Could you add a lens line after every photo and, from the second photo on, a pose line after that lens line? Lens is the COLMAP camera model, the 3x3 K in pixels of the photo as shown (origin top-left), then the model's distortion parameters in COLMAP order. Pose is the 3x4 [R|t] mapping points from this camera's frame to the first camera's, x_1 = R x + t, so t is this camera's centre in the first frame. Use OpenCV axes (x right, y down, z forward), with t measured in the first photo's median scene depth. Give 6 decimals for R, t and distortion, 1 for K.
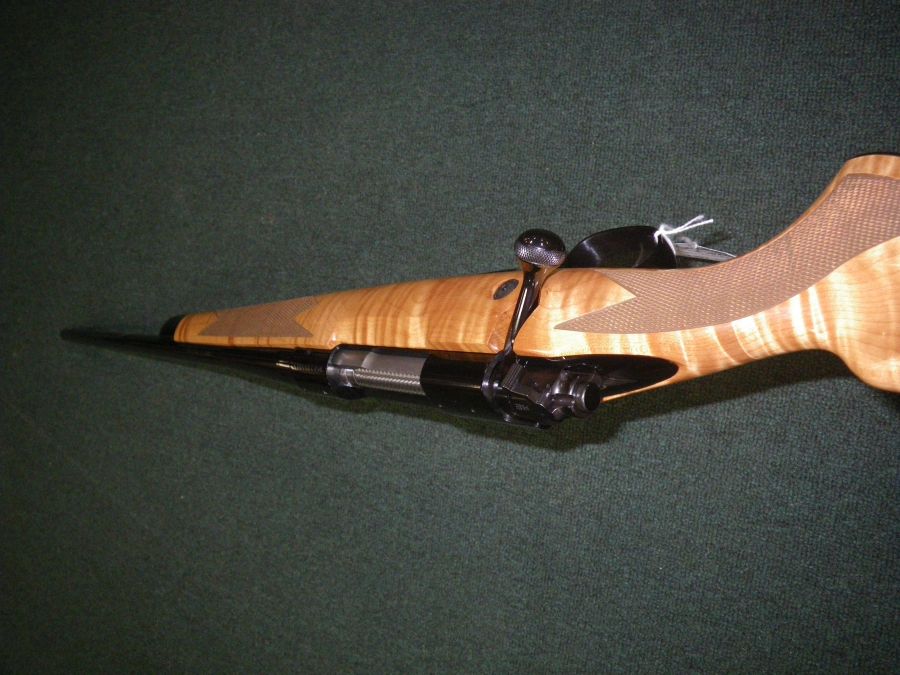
lens RADIAL K [[737.7, 0, 463.2], [0, 737.7, 335.6], [0, 0, 1]] dist [-0.165785, 0.109837]
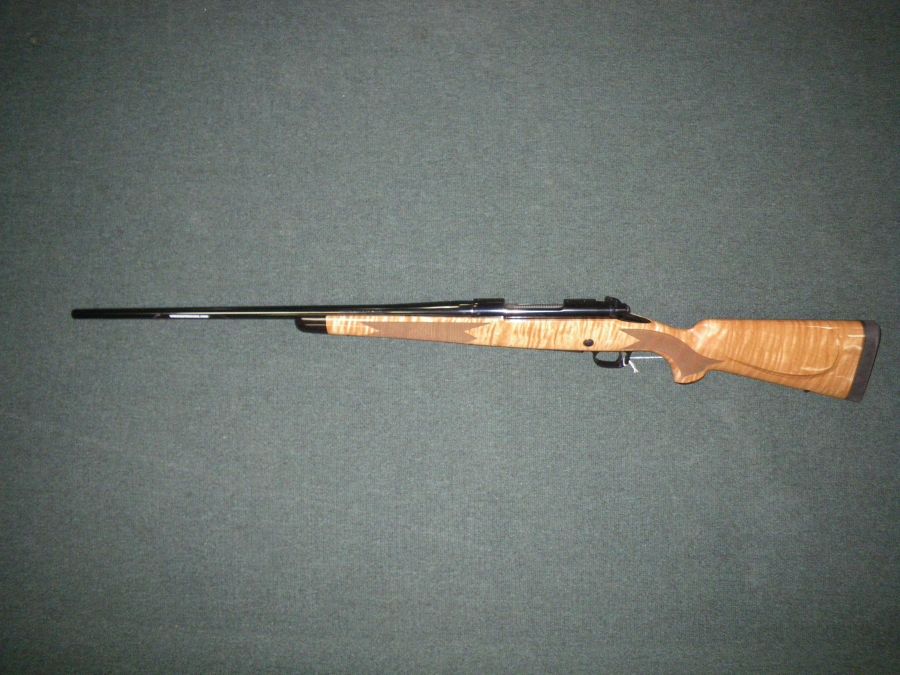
lens RADIAL K [[737.7, 0, 463.2], [0, 737.7, 335.6], [0, 0, 1]] dist [-0.165785, 0.109837]
pose [[0.866890, -0.070706, 0.493460, -0.866960], [0.113781, 0.991825, -0.057772, 0.217578], [-0.485341, 0.106228, 0.867847, -0.547109]]
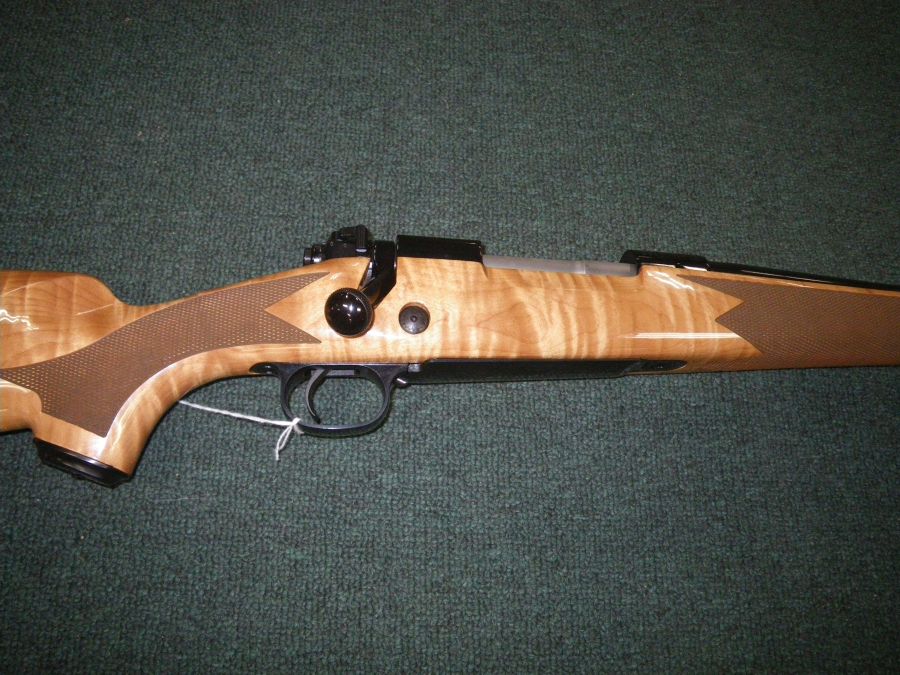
lens RADIAL K [[737.7, 0, 463.2], [0, 737.7, 335.6], [0, 0, 1]] dist [-0.165785, 0.109837]
pose [[0.793368, 0.082949, 0.603065, -0.495509], [0.128330, 0.945619, -0.298891, 0.243798], [-0.595062, 0.314522, 0.739579, 0.584599]]
